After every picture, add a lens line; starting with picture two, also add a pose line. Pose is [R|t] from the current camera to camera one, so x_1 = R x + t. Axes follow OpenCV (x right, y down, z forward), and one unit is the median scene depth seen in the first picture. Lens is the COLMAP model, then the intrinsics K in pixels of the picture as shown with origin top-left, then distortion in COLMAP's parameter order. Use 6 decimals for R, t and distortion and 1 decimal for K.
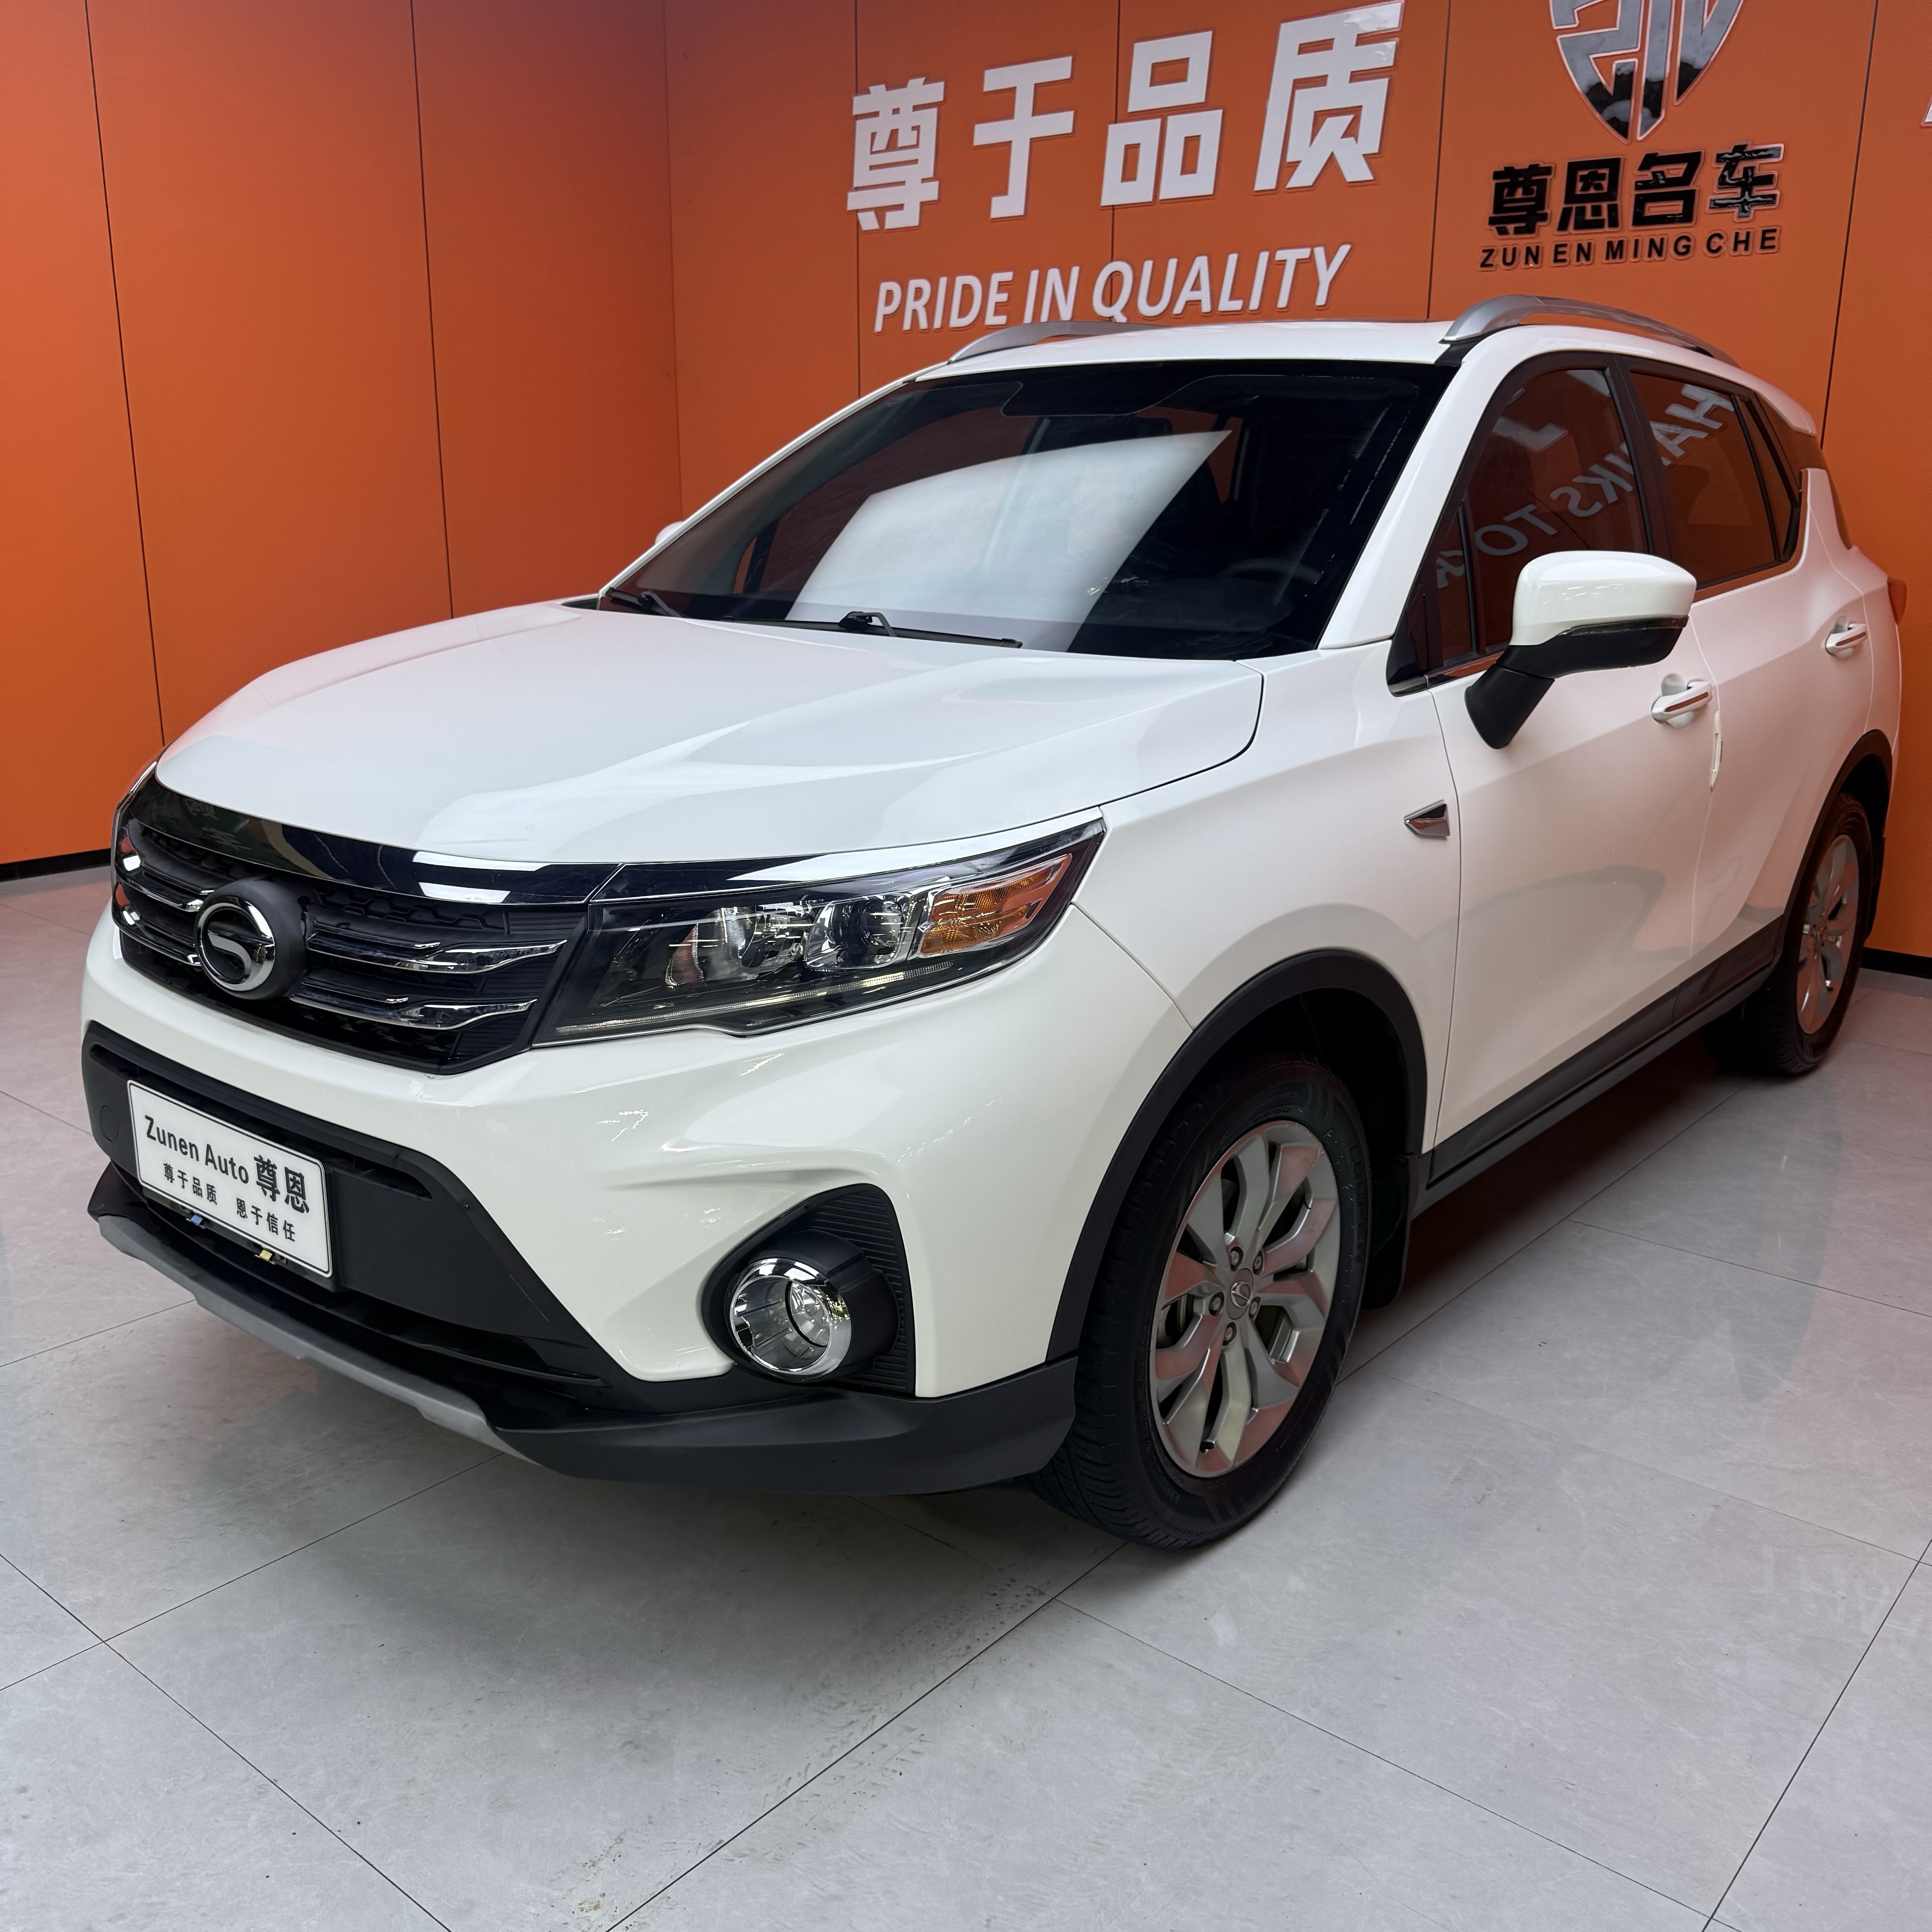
lens RADIAL K [[1859.1, 0, 914.7], [0, 1859.1, 993.9], [0, 0, 1]] dist [-0.012352, 0.000000]
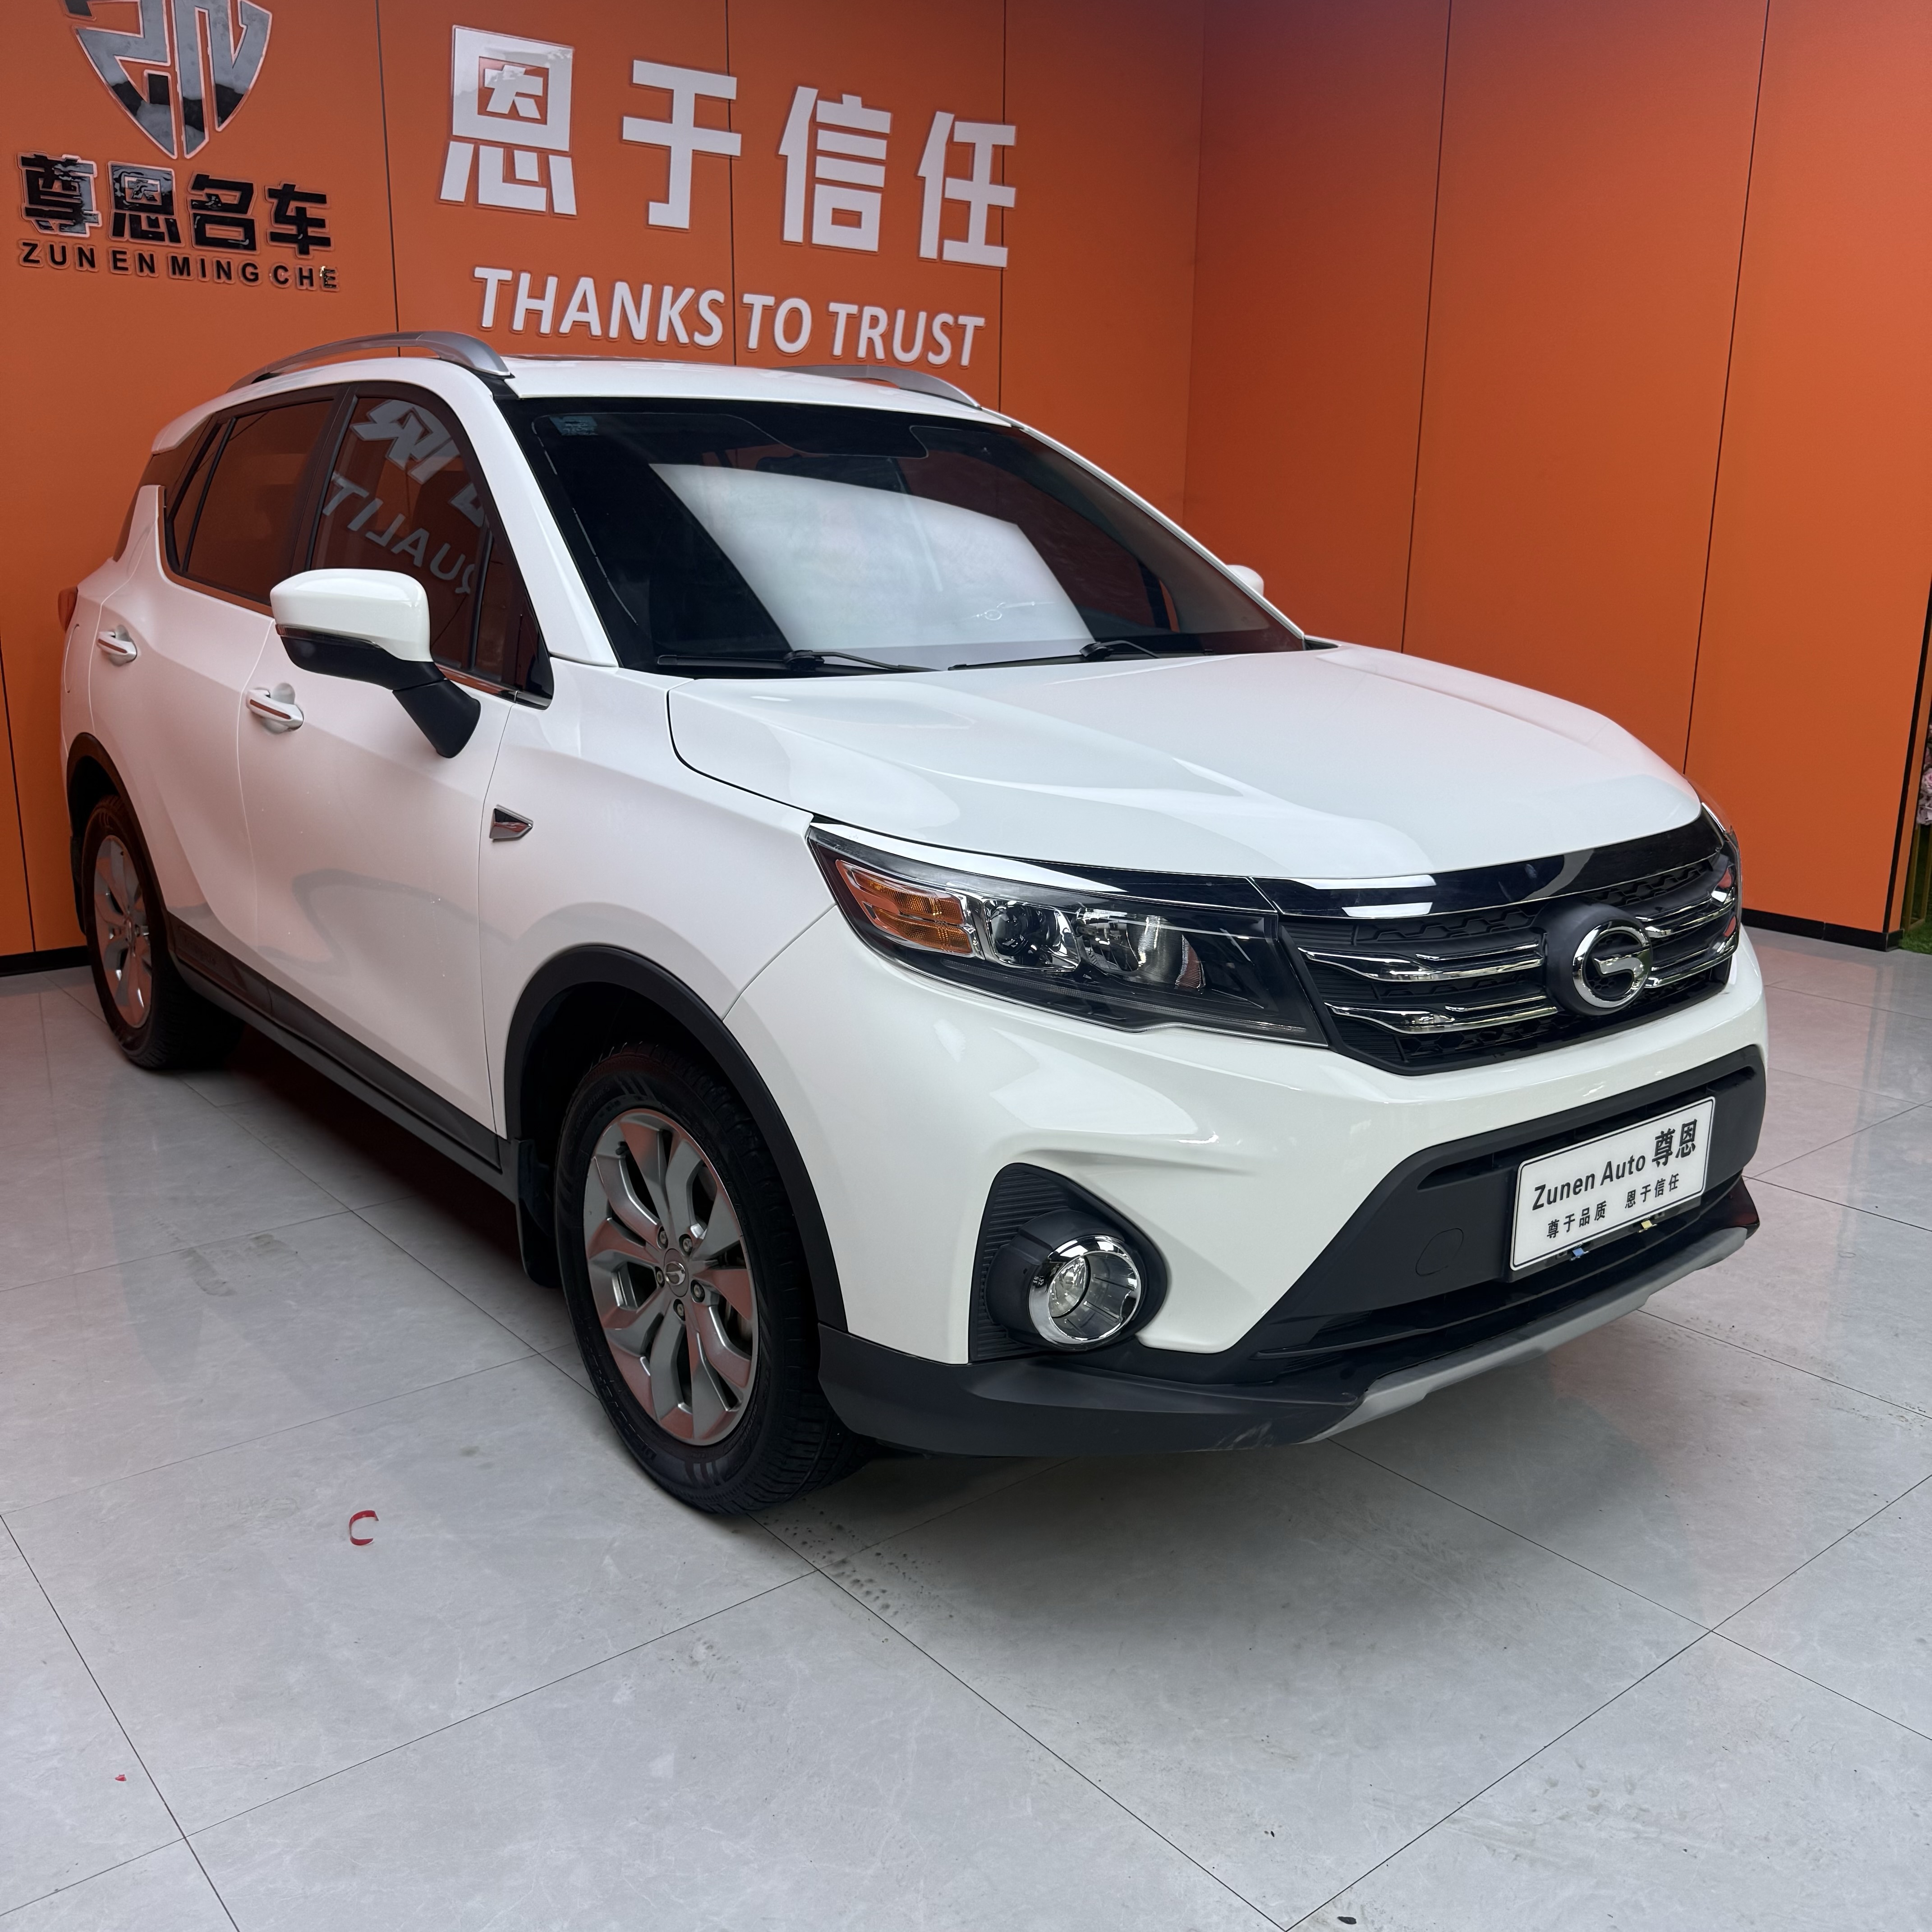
lens RADIAL K [[1958.0, 0, 995.2], [0, 1958.0, 962.3], [0, 0, 1]] dist [-0.014814, 0.000000]
pose [[0.151233, -0.225708, 0.962385, -0.627403], [0.246833, 0.951364, 0.184335, -0.139328], [-0.957184, 0.209671, 0.199590, 0.469409]]
